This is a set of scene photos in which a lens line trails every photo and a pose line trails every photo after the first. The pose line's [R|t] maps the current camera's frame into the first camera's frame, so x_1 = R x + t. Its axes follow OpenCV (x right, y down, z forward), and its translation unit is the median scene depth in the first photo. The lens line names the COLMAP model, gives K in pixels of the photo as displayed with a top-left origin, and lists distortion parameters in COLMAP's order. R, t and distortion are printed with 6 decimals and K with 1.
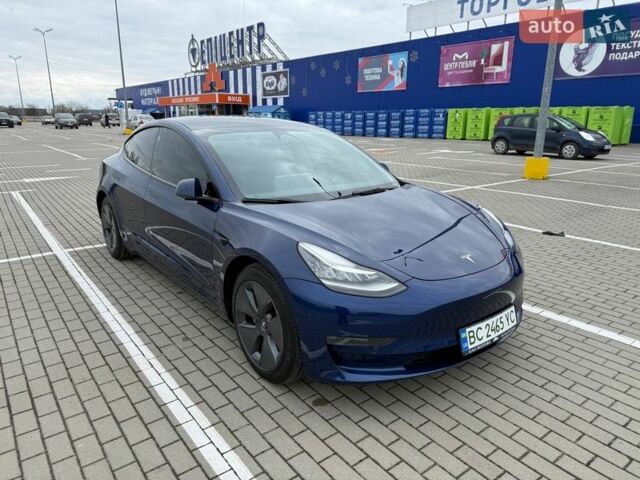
lens RADIAL K [[455.8, 0, 320.7], [0, 455.8, 239.1], [0, 0, 1]] dist [-0.009100, -0.002628]
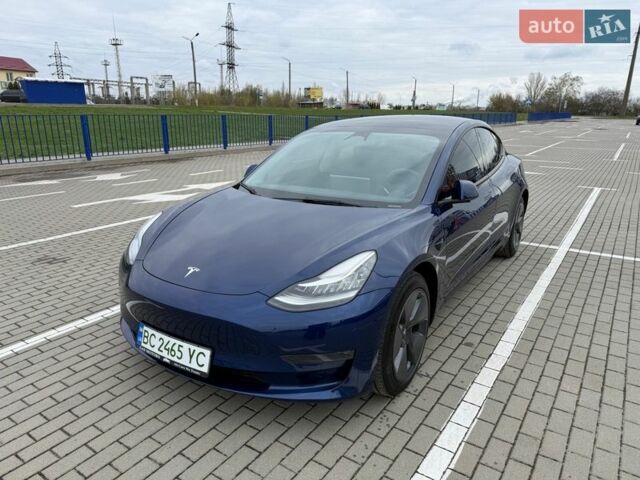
lens RADIAL K [[459.4, 0, 322.9], [0, 459.4, 242.9], [0, 0, 1]] dist [0.006282, -0.034743]
pose [[0.314795, 0.260837, -0.912616, 1.309725], [-0.252131, 0.949935, 0.184534, -0.266223], [0.915060, 0.172008, 0.364800, 0.934375]]
